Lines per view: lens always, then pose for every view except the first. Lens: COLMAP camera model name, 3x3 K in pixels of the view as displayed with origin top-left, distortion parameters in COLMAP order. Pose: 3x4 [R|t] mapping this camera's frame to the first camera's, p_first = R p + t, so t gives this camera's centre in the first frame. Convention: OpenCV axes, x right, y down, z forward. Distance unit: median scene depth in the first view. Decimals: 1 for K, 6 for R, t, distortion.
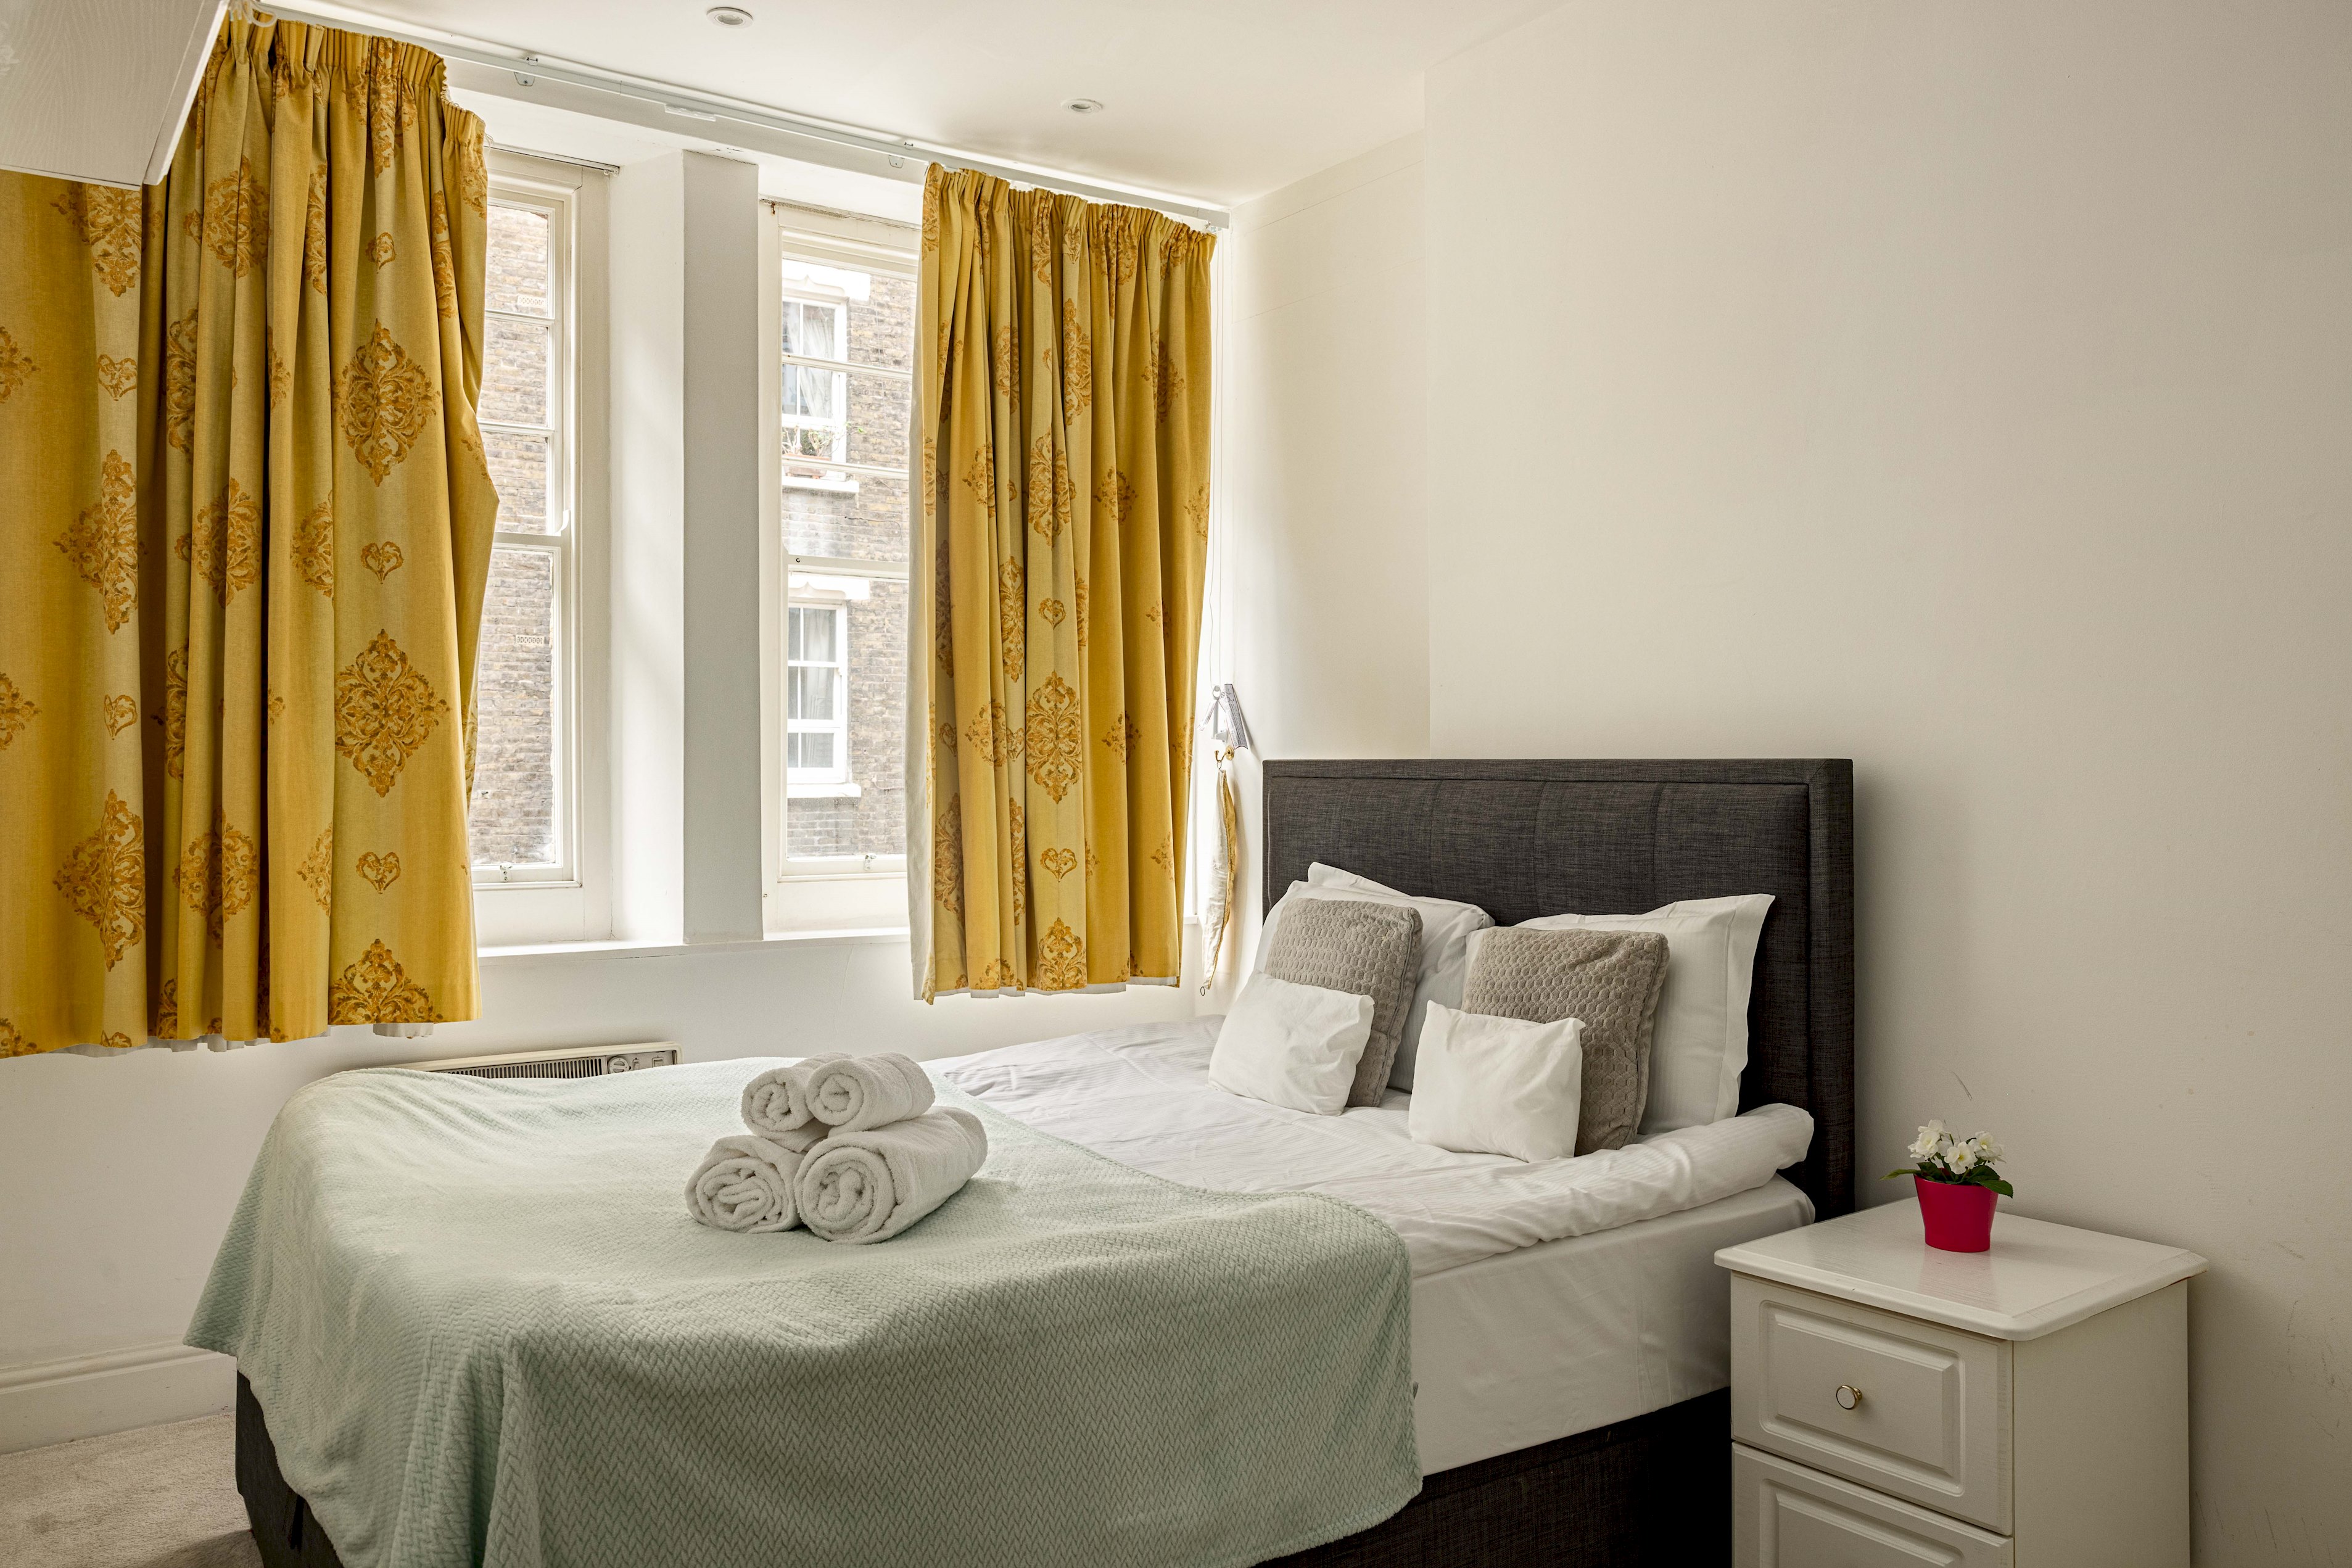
lens RADIAL K [[1777.8, 0, 1186.4], [0, 1777.8, 769.8], [0, 0, 1]] dist [-0.019177, 0.006380]
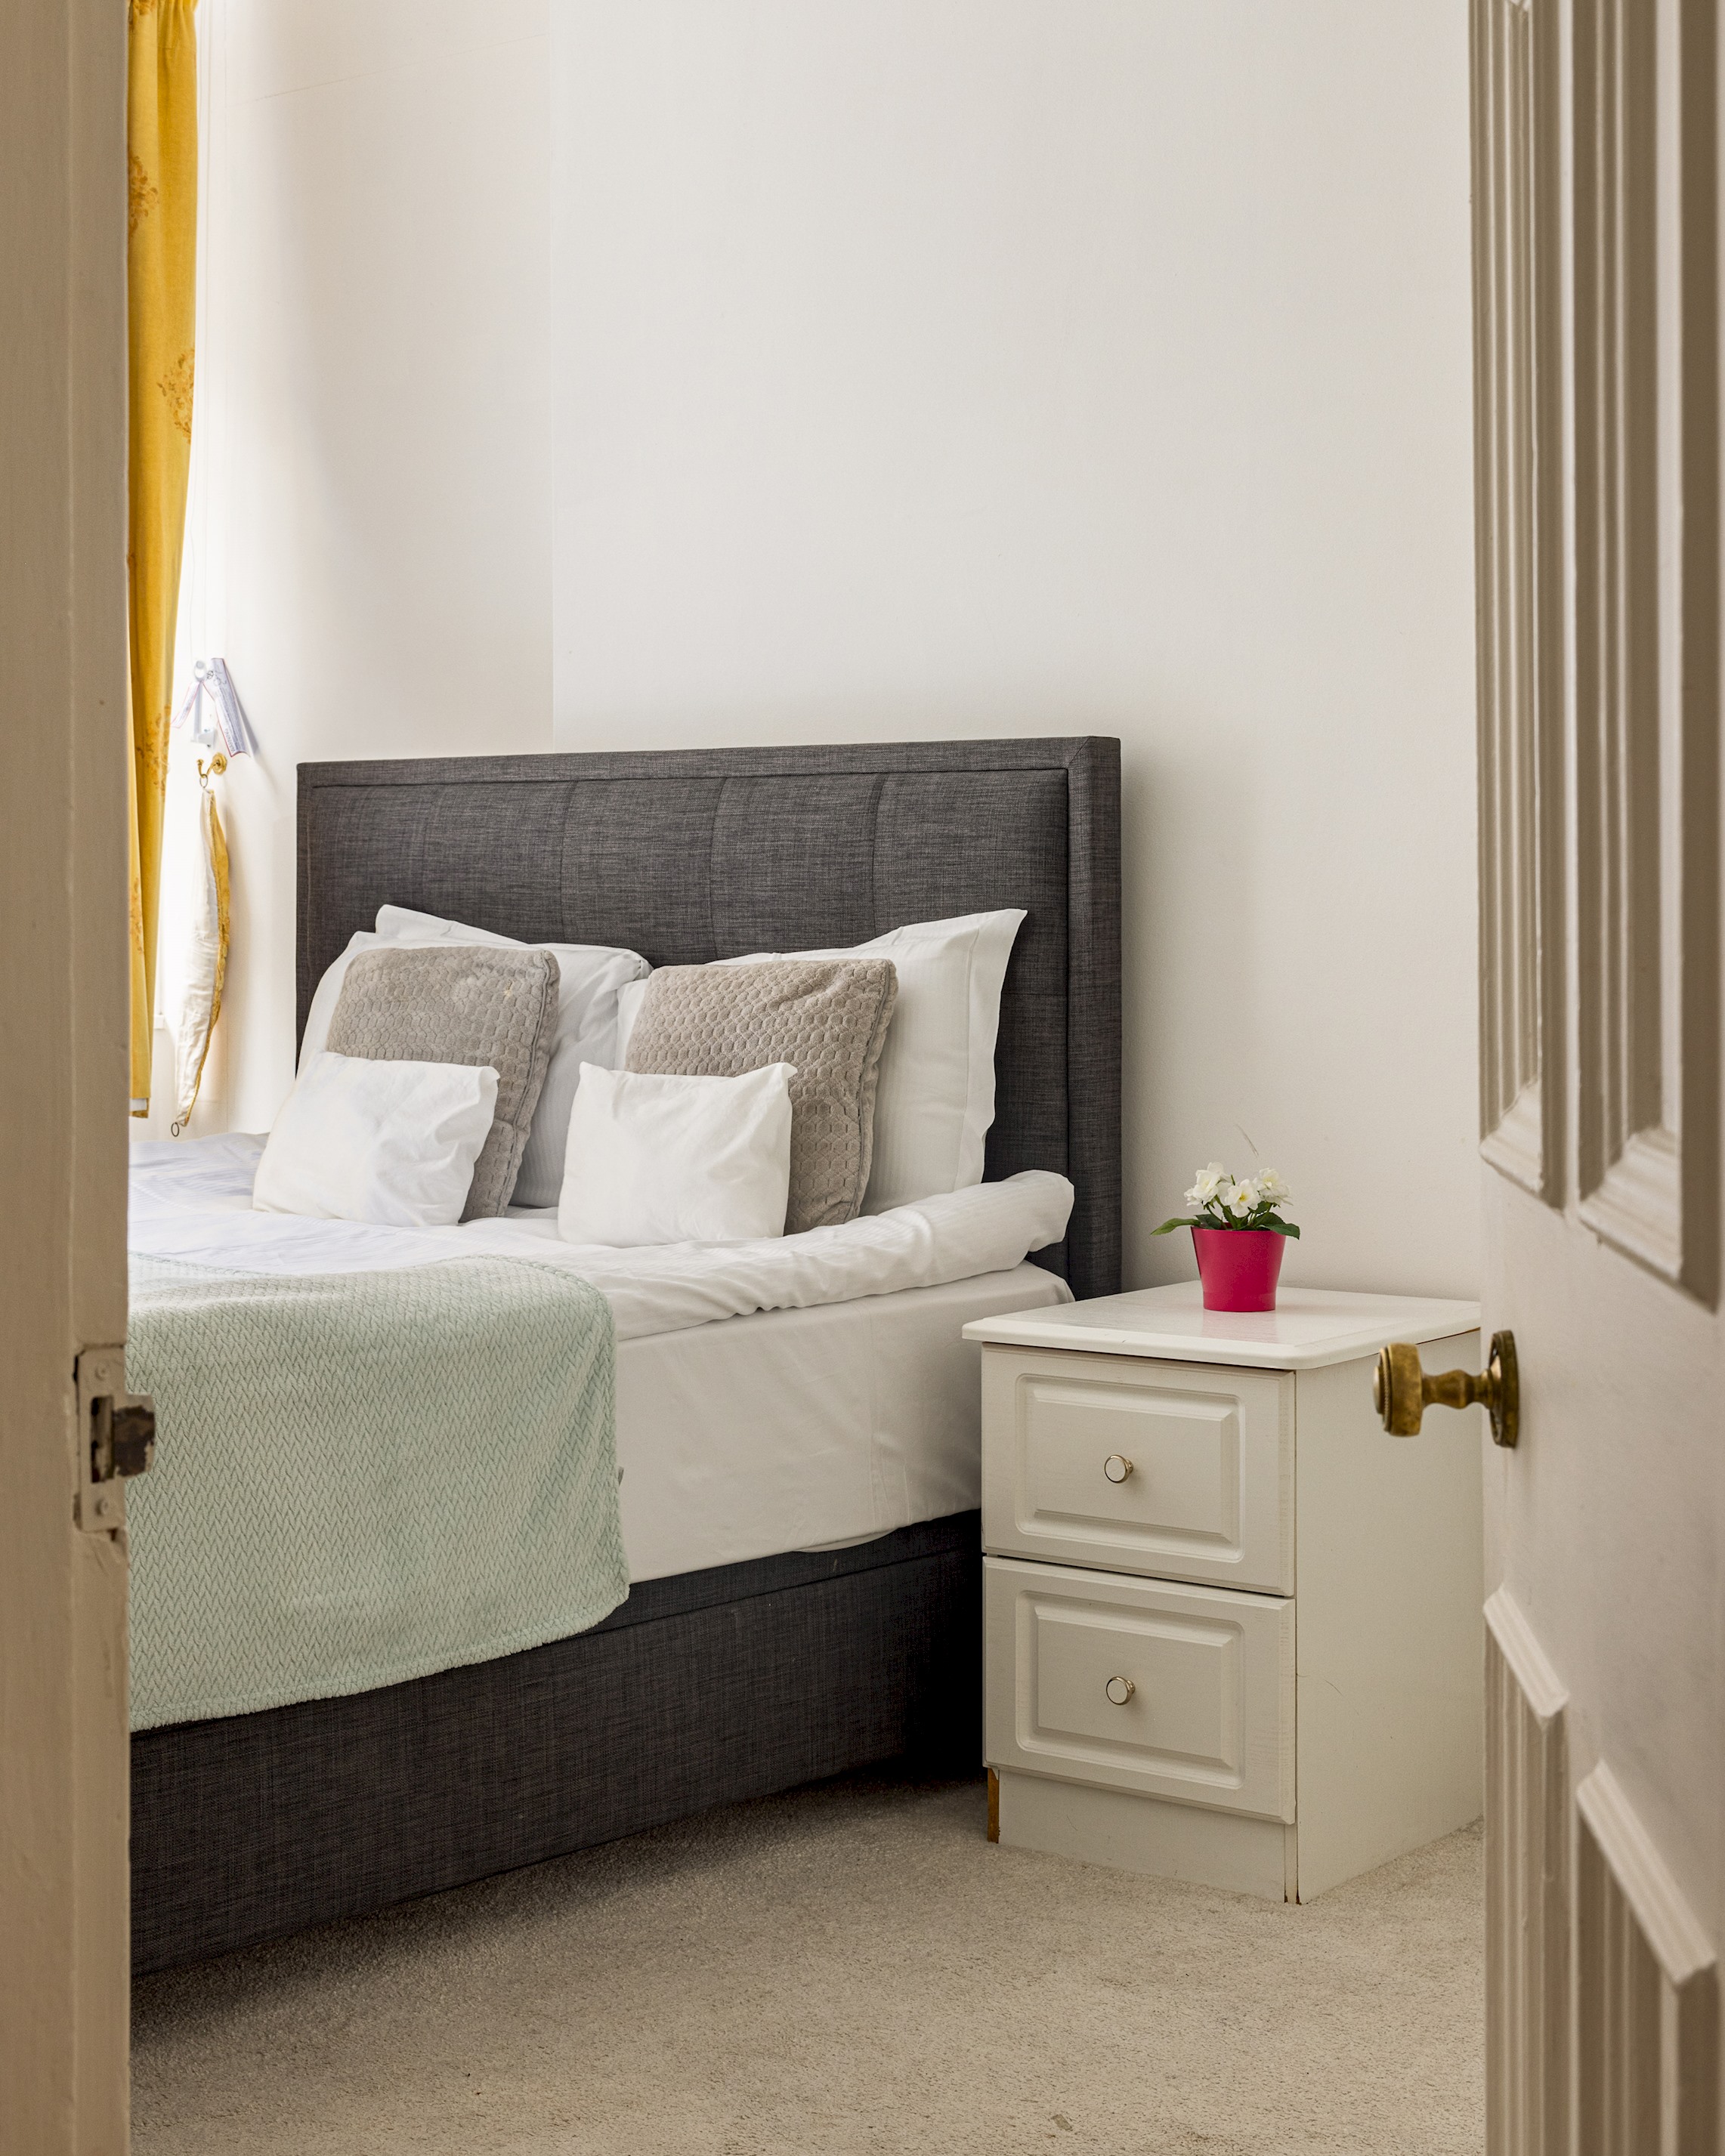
lens RADIAL K [[3813.8, 0, 857.7], [0, 3813.8, 1076.7], [0, 0, 1]] dist [-0.054212, 0.000000]
pose [[0.954912, -0.004025, 0.296861, -0.243944], [-0.002459, 0.999767, 0.021467, 0.109184], [-0.296878, -0.021229, 0.954679, -0.598242]]
